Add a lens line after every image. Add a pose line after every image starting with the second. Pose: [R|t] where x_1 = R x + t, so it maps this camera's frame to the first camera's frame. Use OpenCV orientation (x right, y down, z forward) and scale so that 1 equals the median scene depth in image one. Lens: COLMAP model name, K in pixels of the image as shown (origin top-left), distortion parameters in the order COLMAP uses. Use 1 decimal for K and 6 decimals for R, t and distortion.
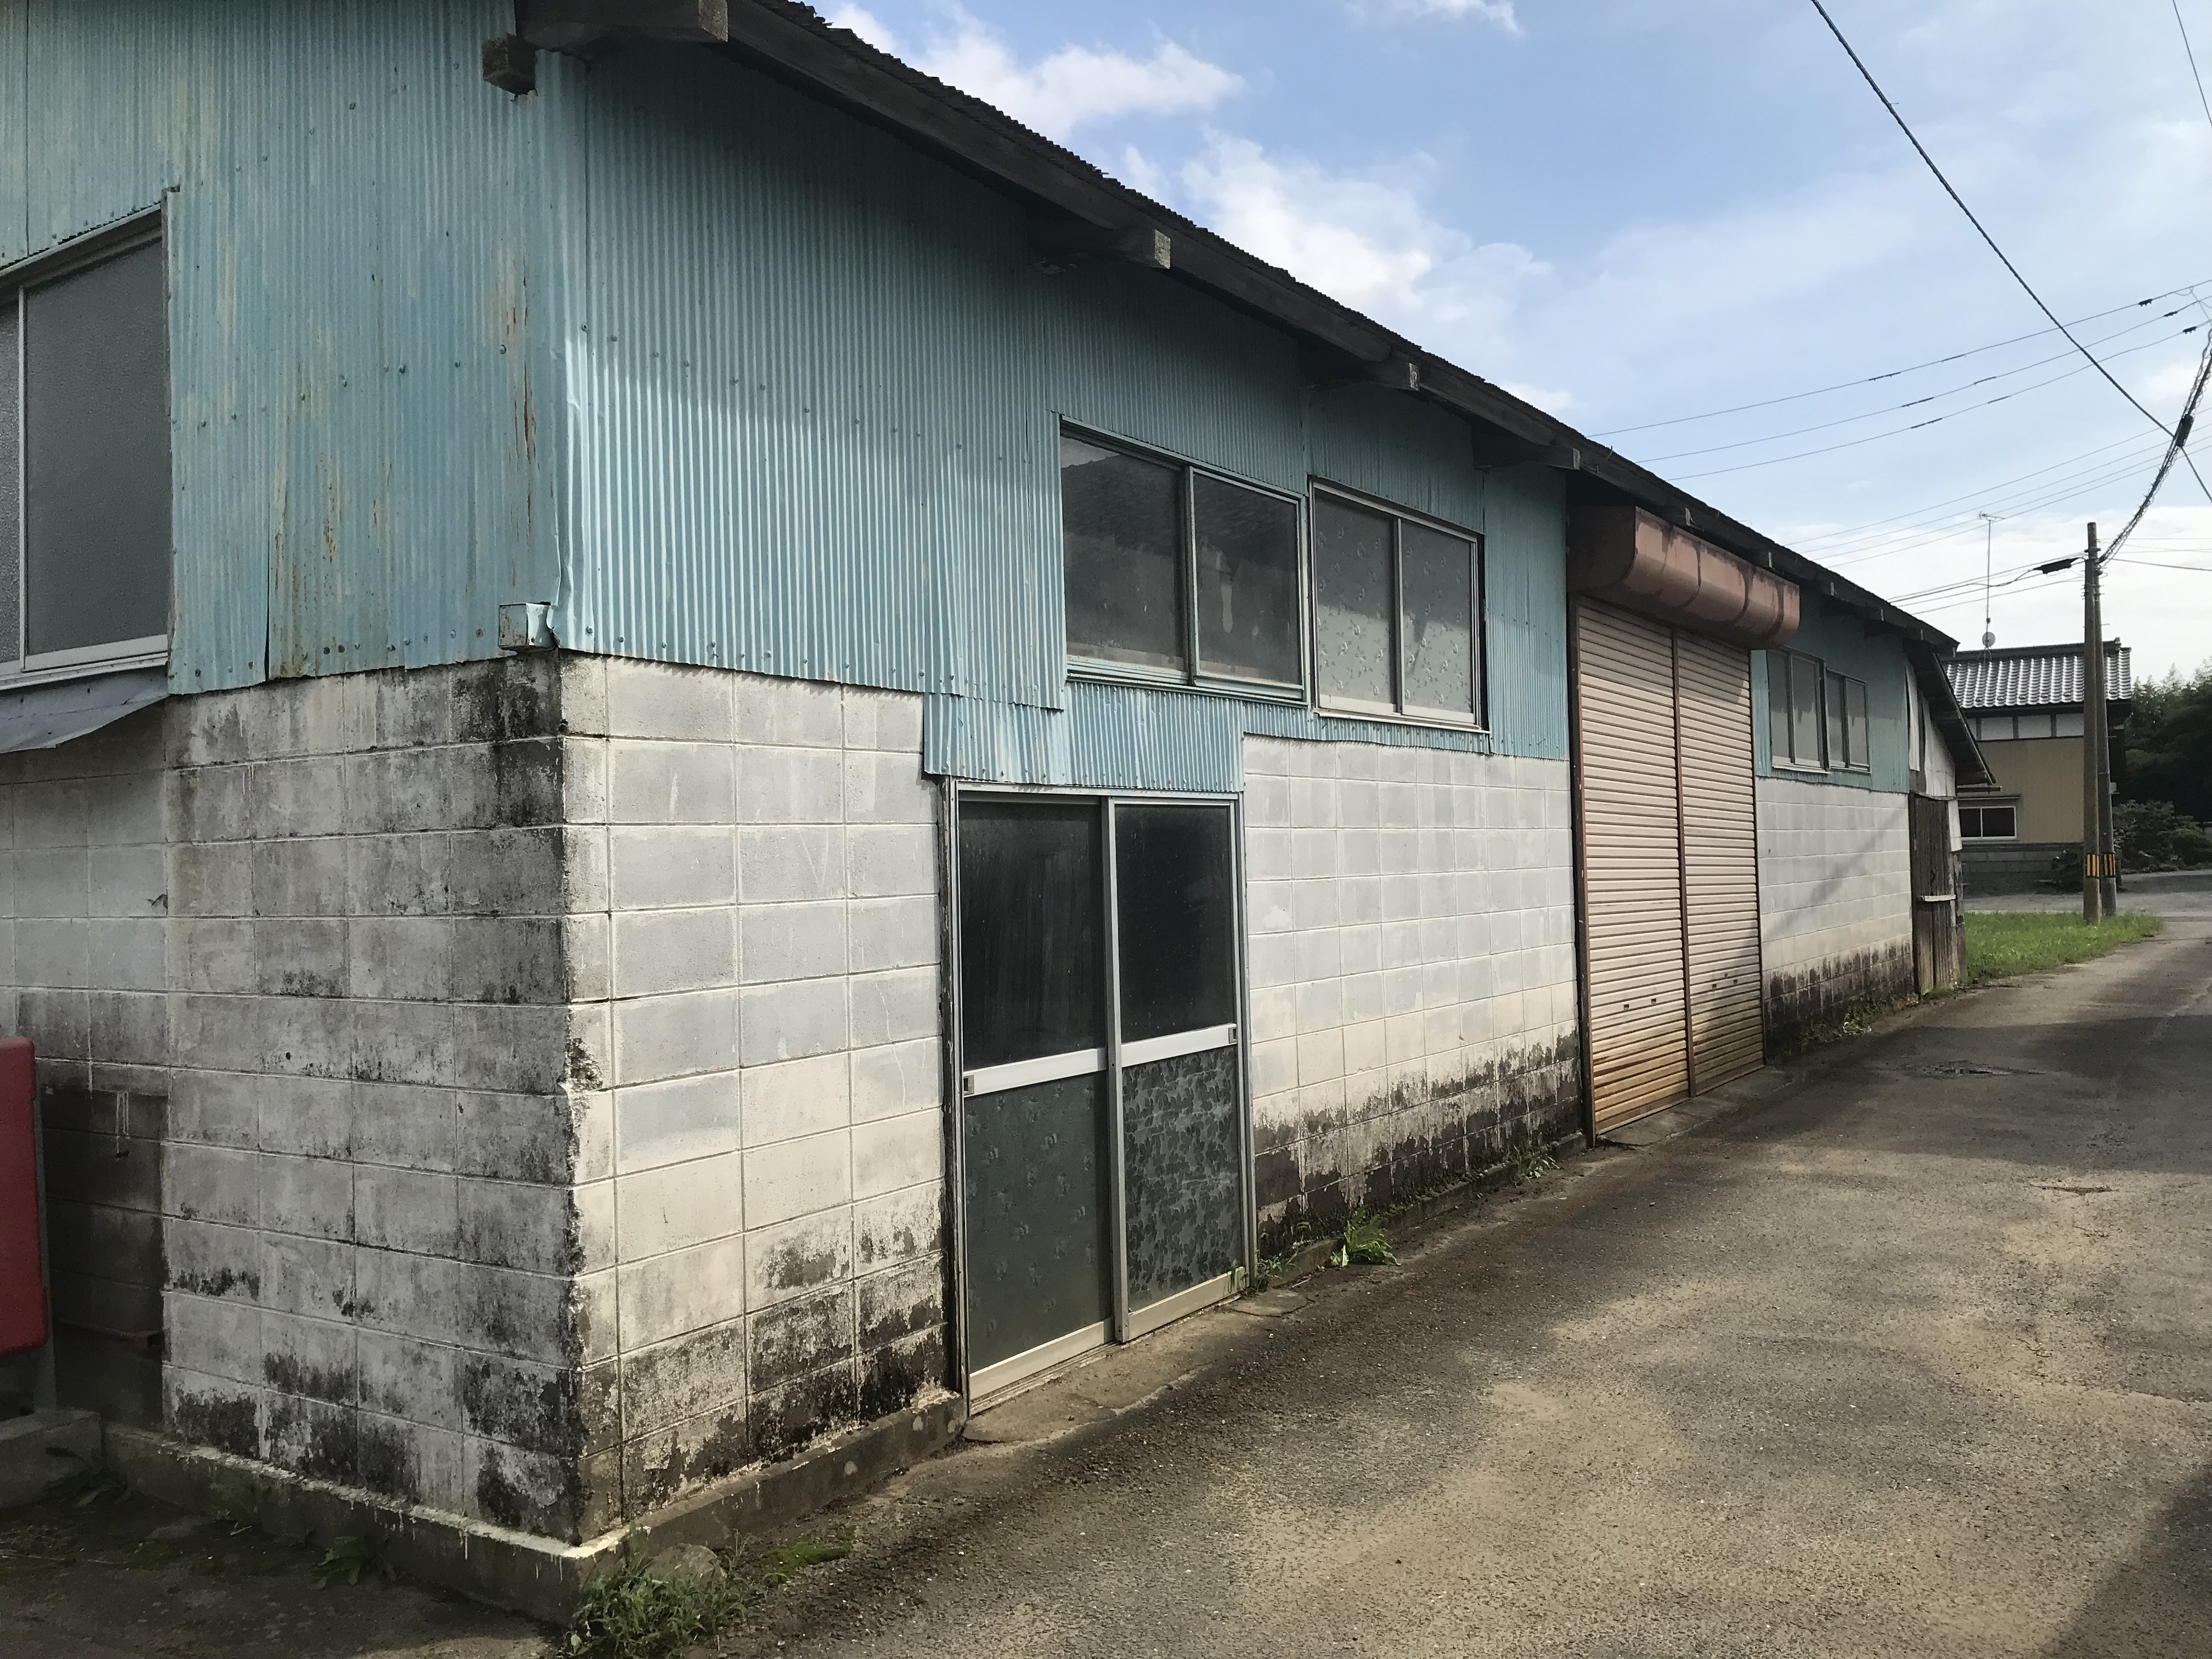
lens RADIAL K [[1771.6, 0, 1106.0], [0, 1771.6, 829.5], [0, 0, 1]] dist [0.029768, -0.011887]
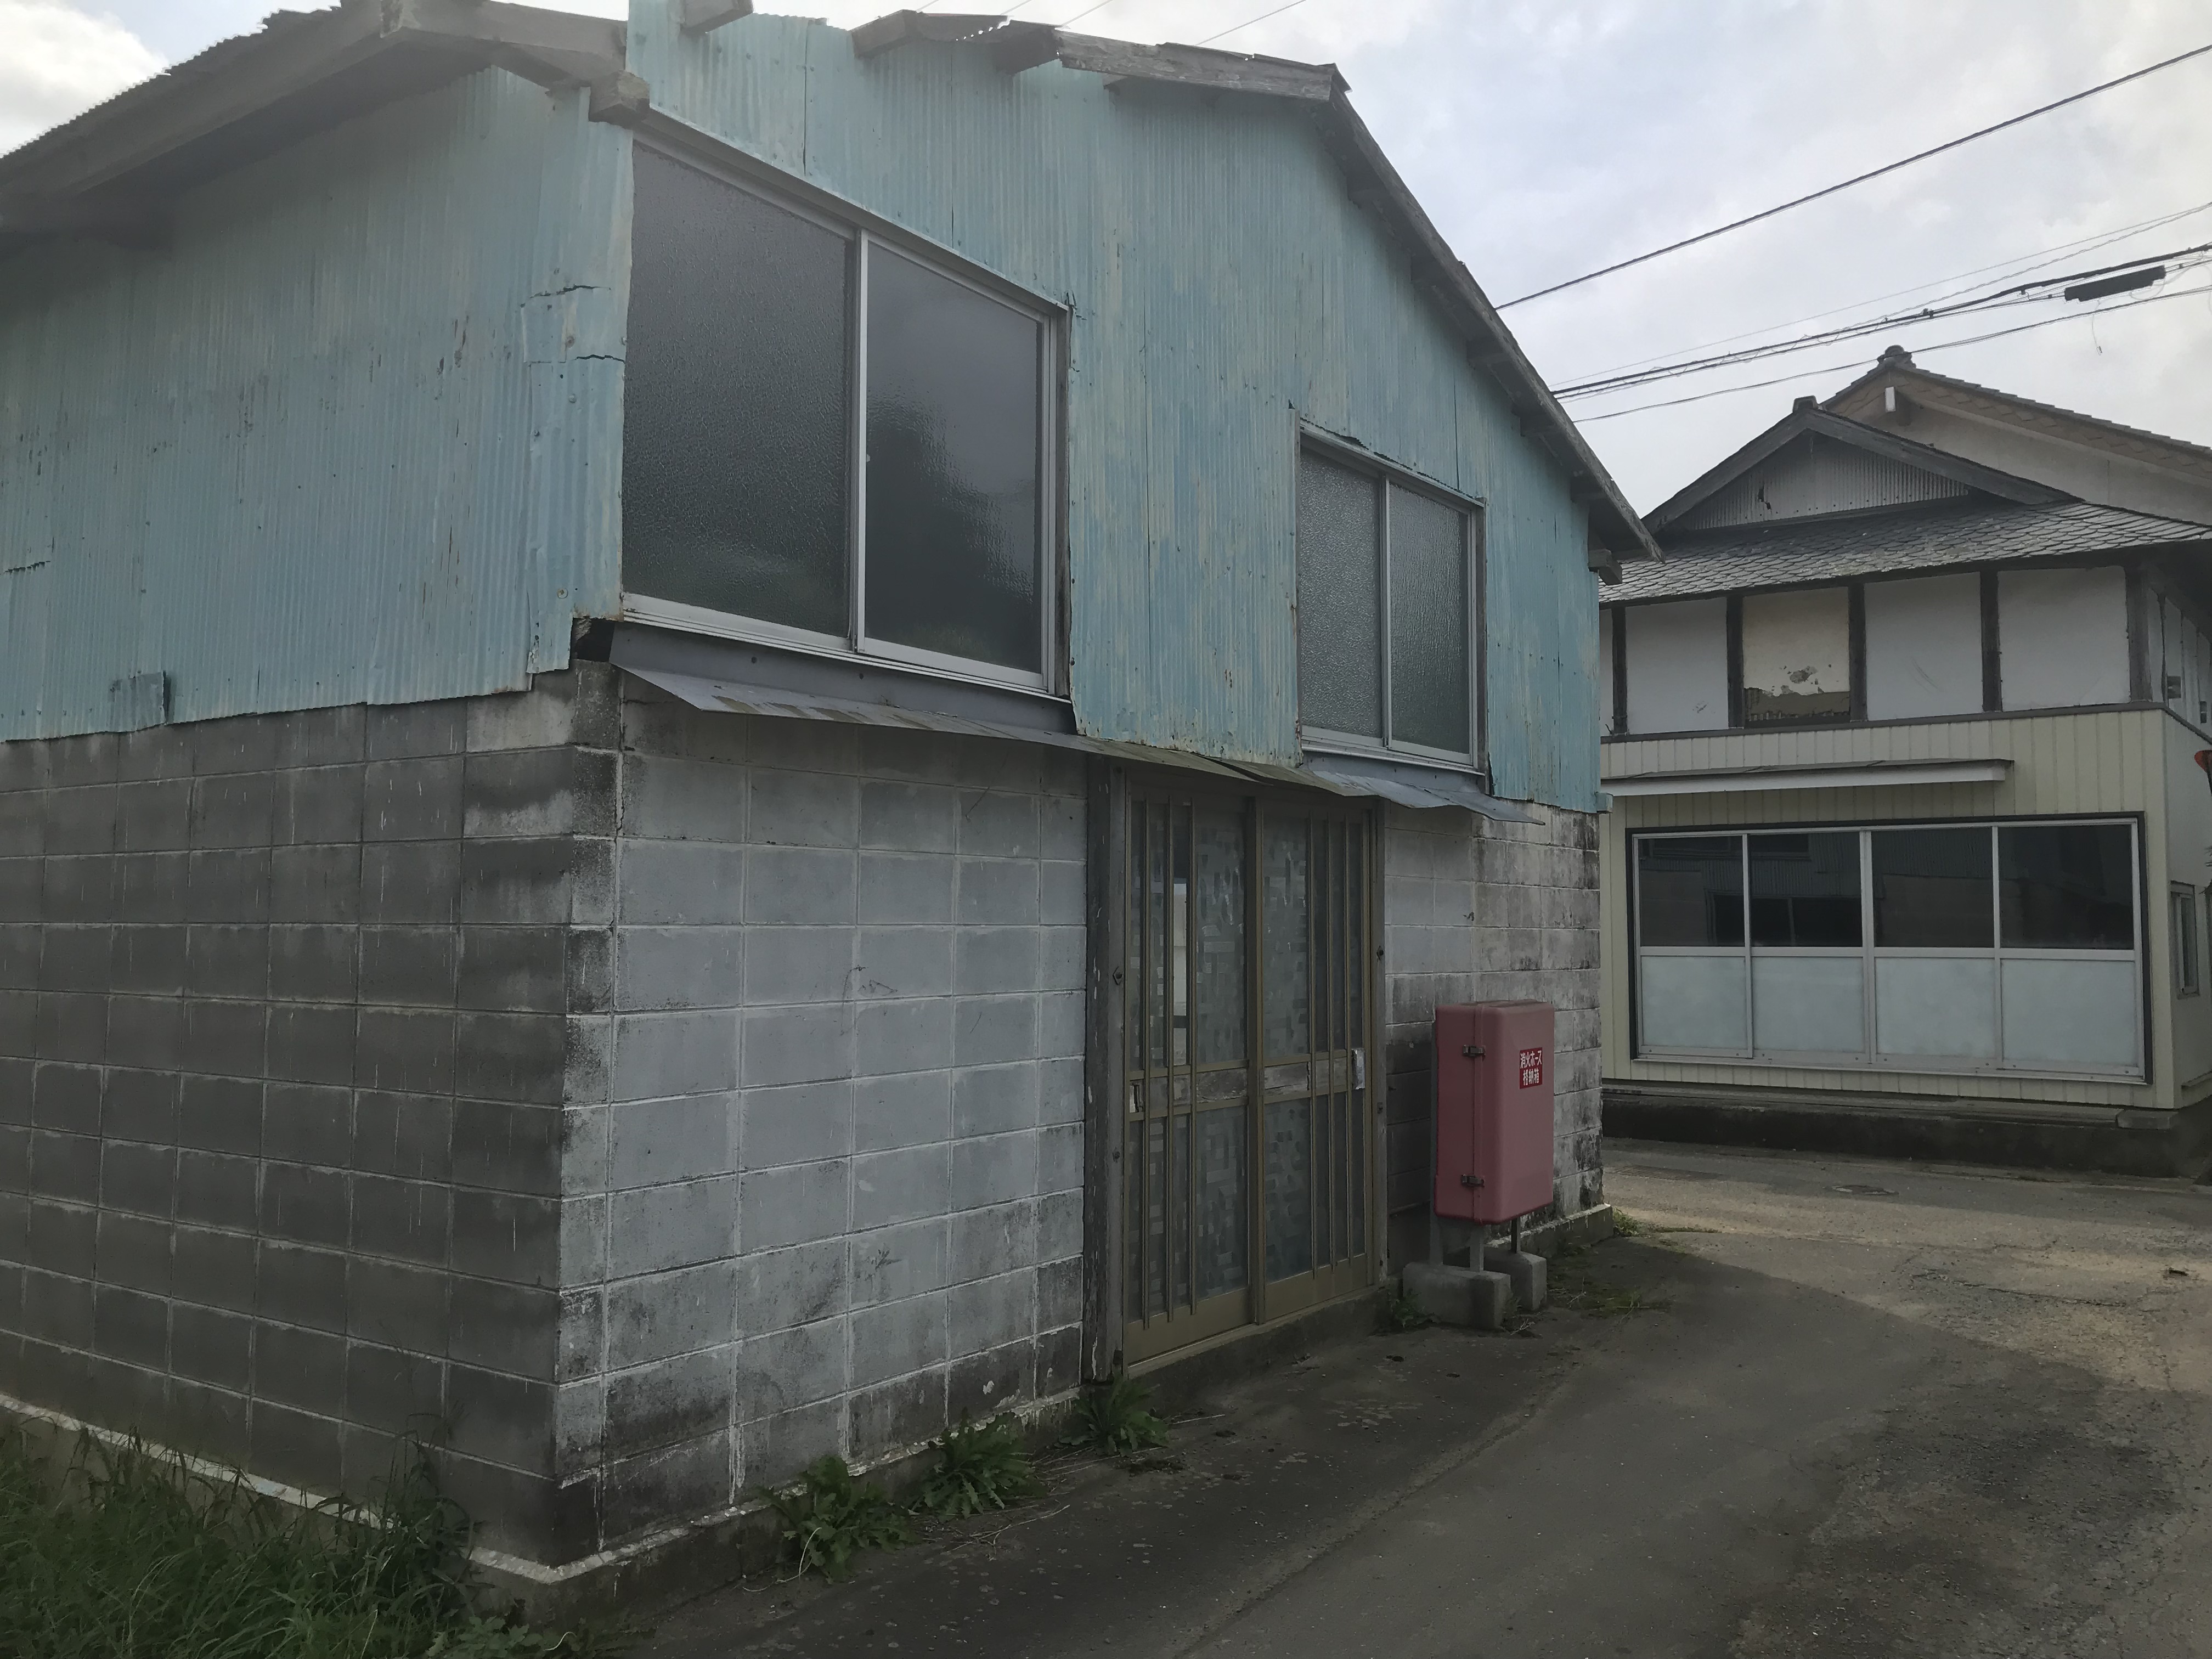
lens RADIAL K [[1801.6, 0, 1107.7], [0, 1801.6, 822.3], [0, 0, 1]] dist [0.092591, -0.215314]
pose [[0.031104, 0.088354, 0.995603, -2.331818], [-0.021558, 0.995913, -0.087708, 0.113216], [-0.999284, -0.018735, 0.032882, 1.359573]]
